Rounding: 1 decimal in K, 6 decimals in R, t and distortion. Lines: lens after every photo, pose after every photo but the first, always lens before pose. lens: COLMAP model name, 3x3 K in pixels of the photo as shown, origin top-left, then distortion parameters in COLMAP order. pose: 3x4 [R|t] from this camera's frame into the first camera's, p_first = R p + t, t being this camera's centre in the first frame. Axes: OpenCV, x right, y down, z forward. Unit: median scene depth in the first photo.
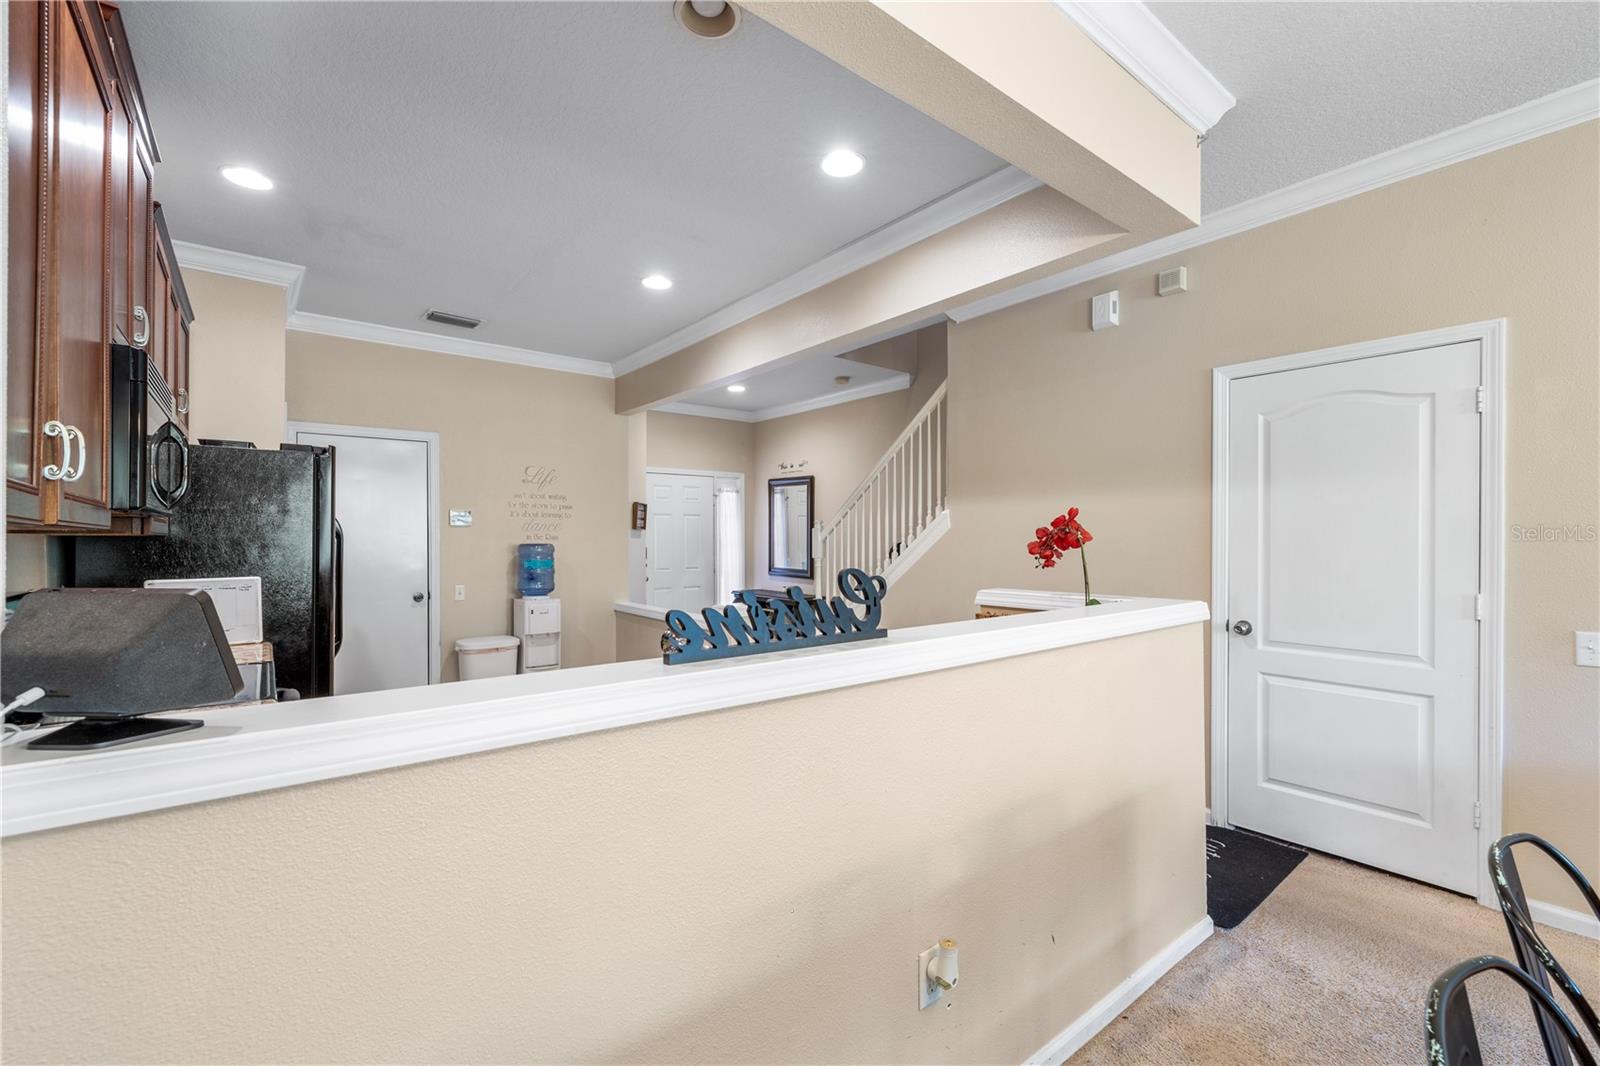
lens RADIAL K [[682.5, 0, 794.4], [0, 682.5, 532.9], [0, 0, 1]] dist [-0.001793, -0.000382]
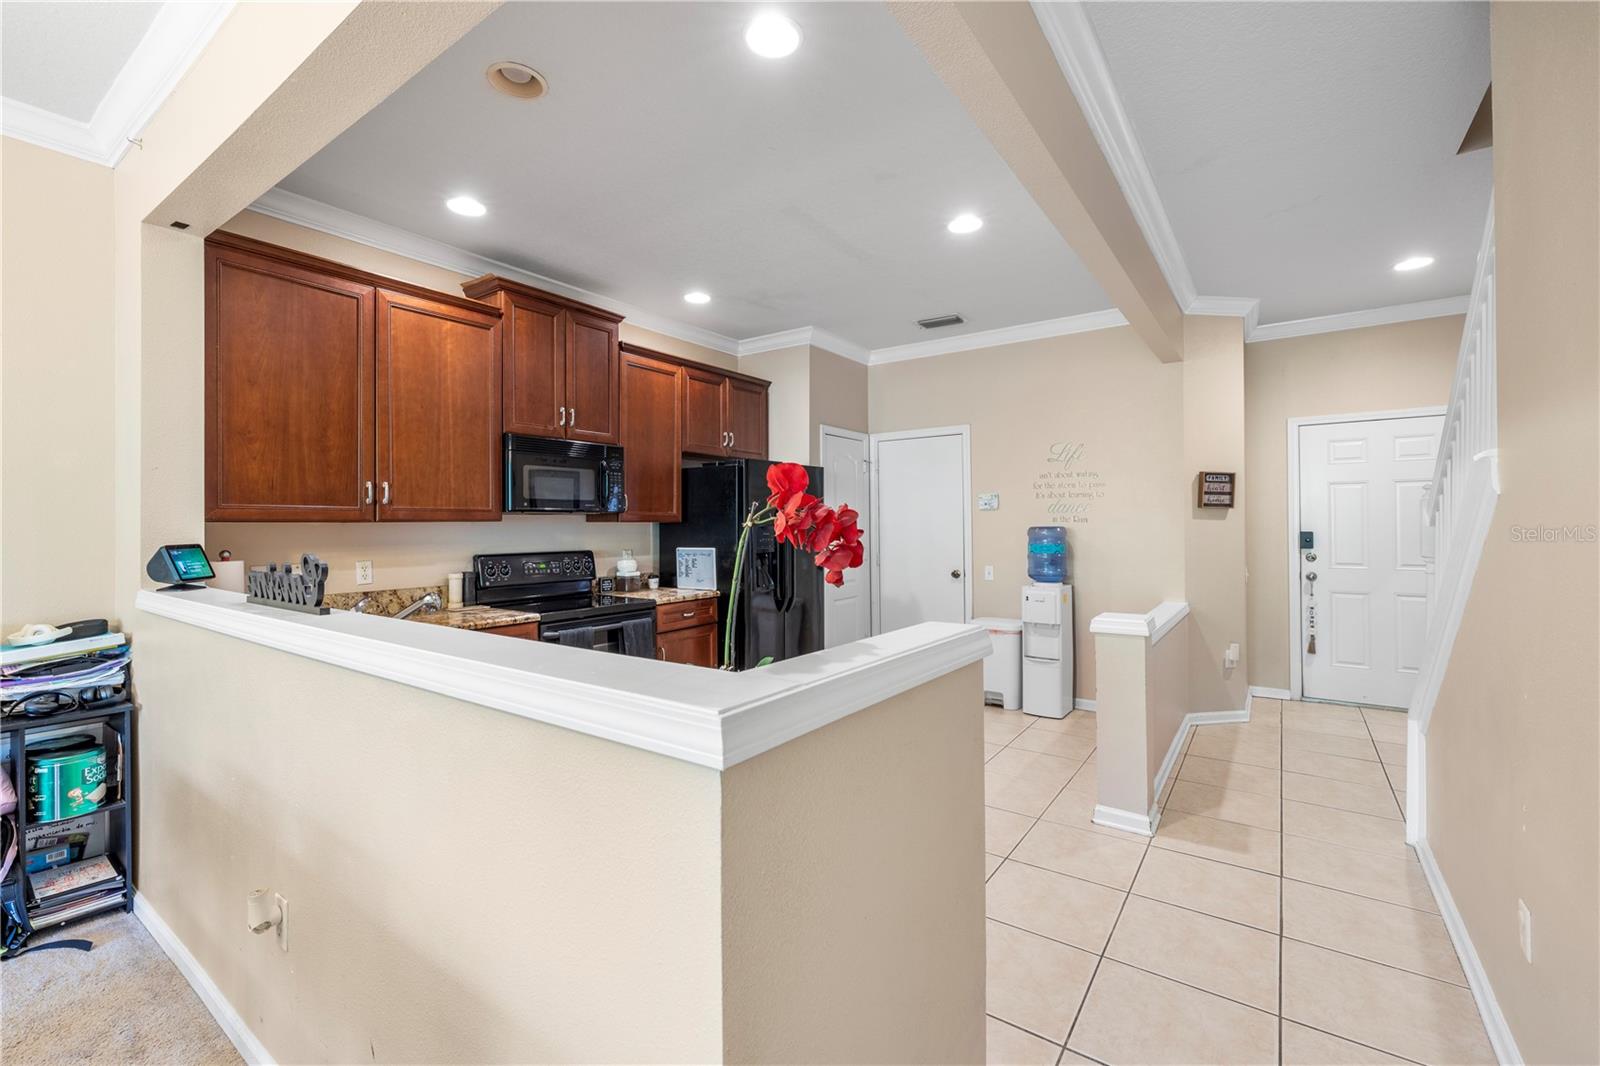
lens RADIAL K [[701.6, 0, 797.5], [0, 701.6, 515.1], [0, 0, 1]] dist [0.001716, 0.000439]
pose [[0.294529, -0.011661, -0.955571, 0.649695], [0.014560, 0.999864, -0.007714, 0.003868], [0.955532, -0.011642, 0.294659, 0.576378]]
